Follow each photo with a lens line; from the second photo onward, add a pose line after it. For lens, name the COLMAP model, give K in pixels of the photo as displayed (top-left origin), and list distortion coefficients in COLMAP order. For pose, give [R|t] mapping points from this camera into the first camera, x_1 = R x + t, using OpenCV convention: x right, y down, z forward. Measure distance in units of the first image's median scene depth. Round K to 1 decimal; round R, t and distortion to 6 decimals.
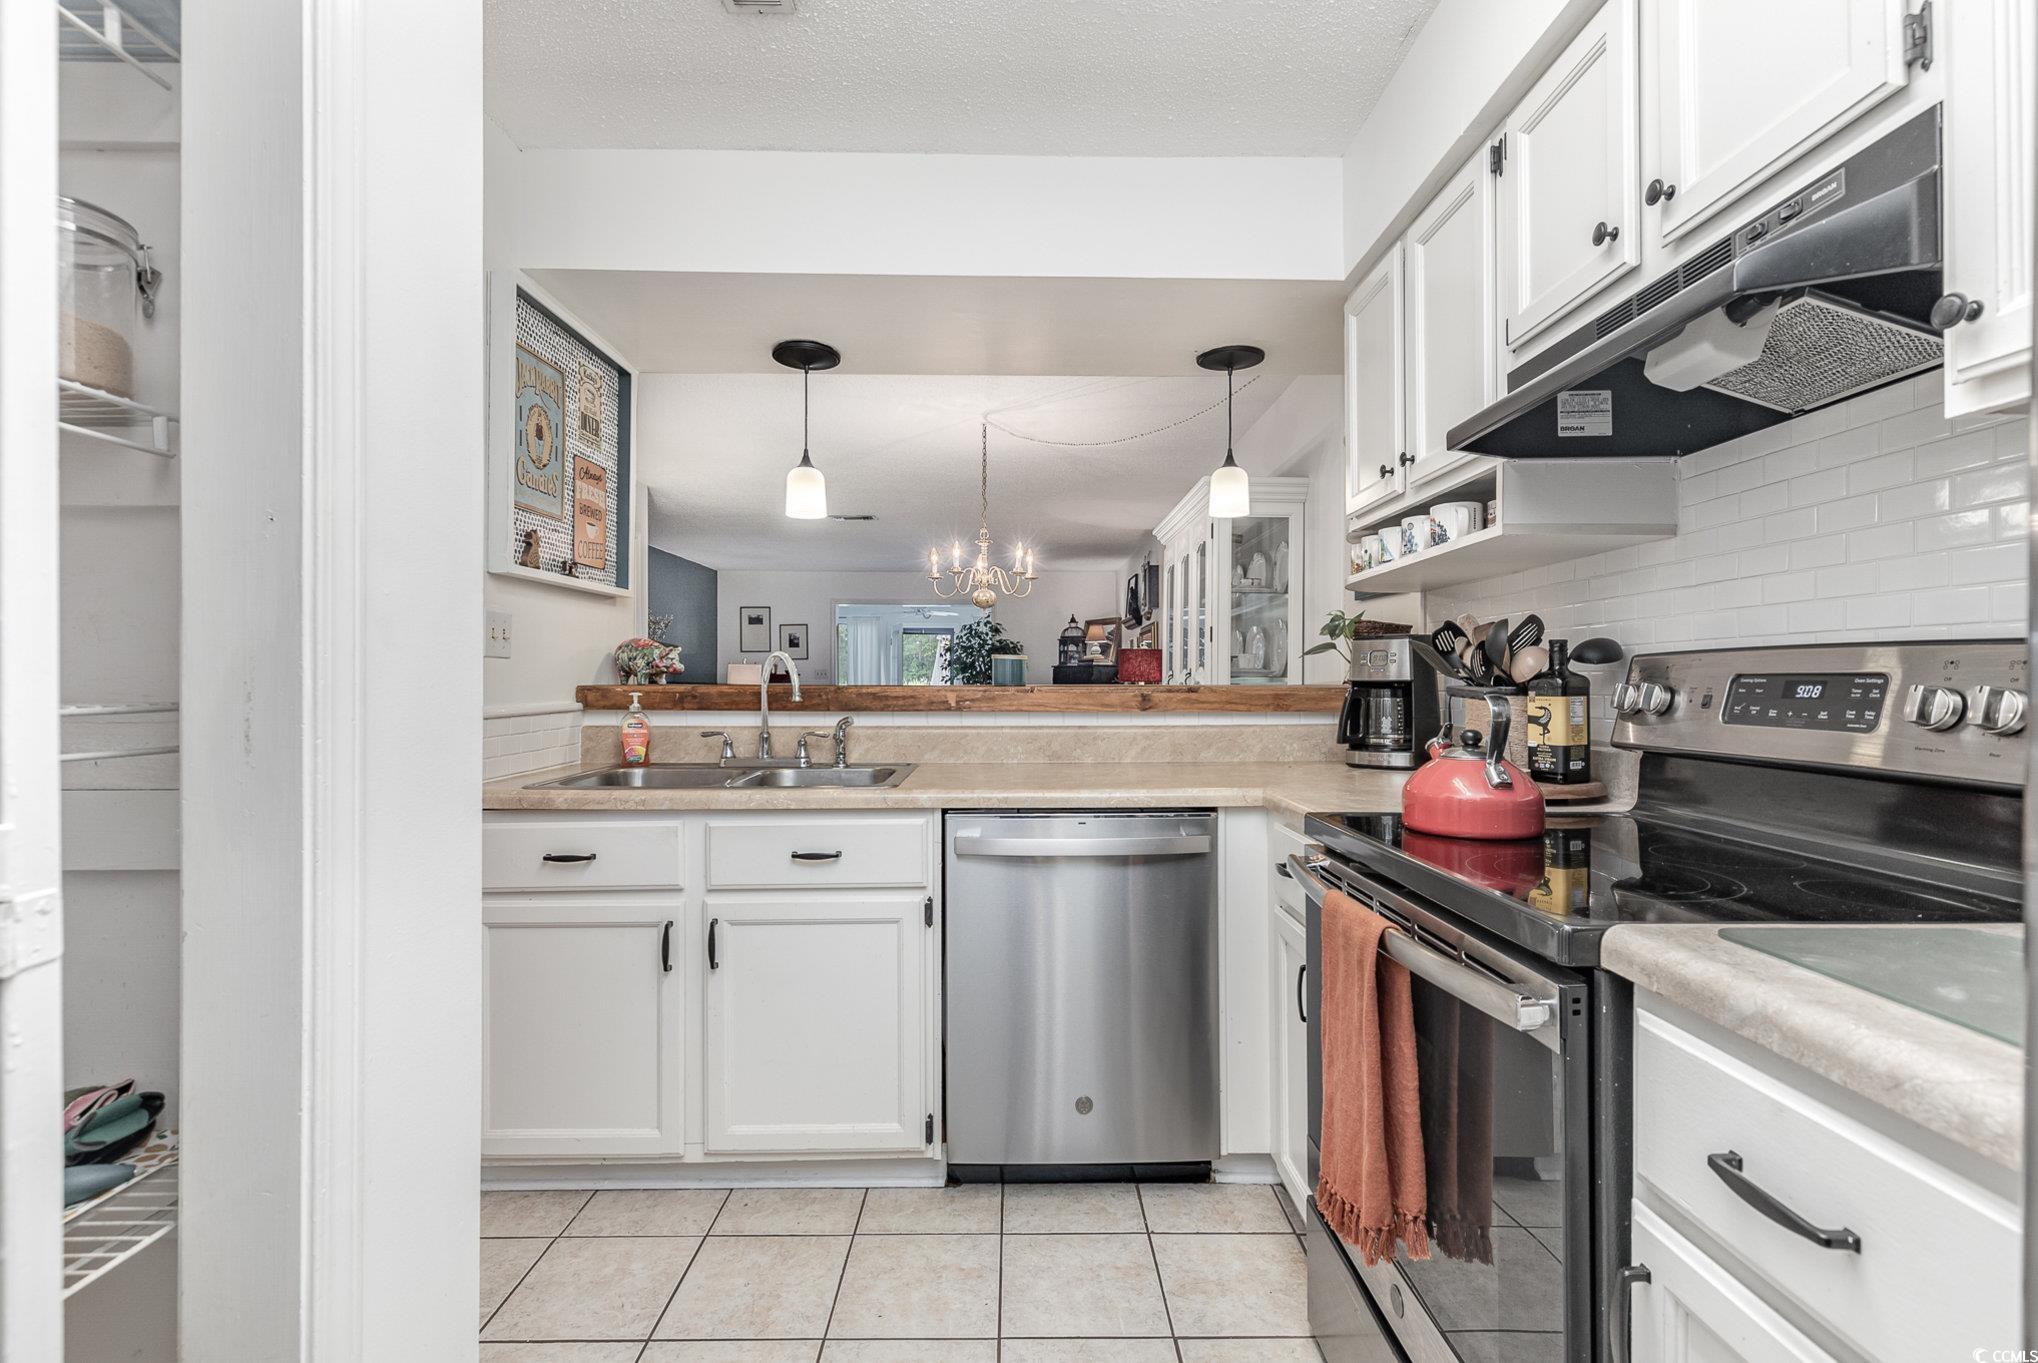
lens RADIAL K [[925.0, 0, 1031.4], [0, 925.0, 682.6], [0, 0, 1]] dist [0.010284, -0.001566]
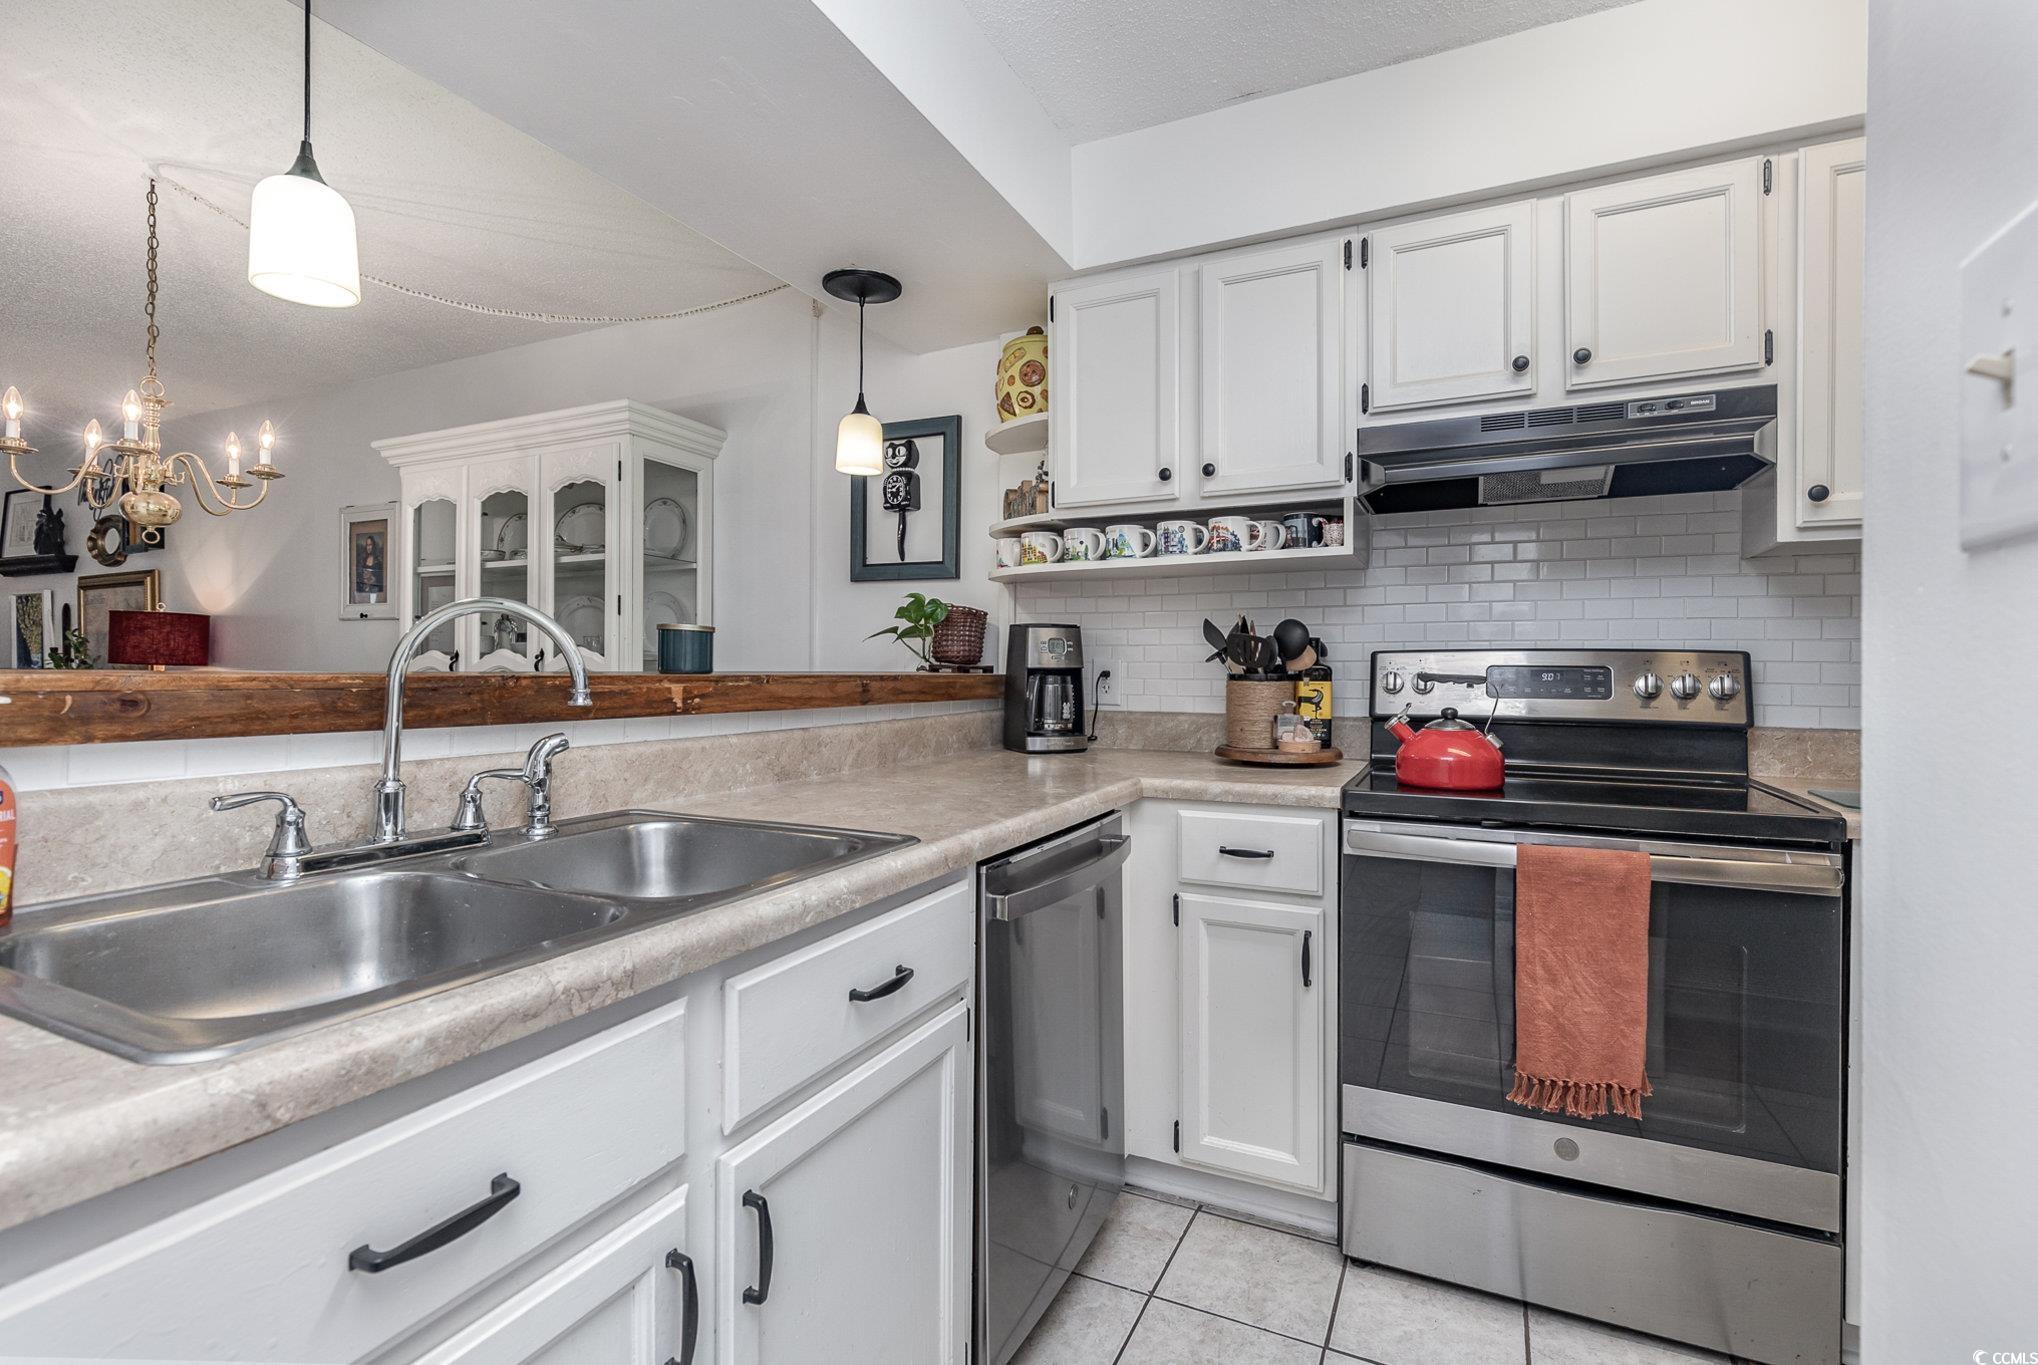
lens RADIAL K [[925.0, 0, 1028.3], [0, 925.0, 675.8], [0, 0, 1]] dist [0.010284, -0.001566]
pose [[0.441324, -0.001204, 0.897347, -0.543229], [-0.004897, 0.999981, 0.003750, 0.002977], [-0.897335, -0.006049, 0.441309, 0.548548]]
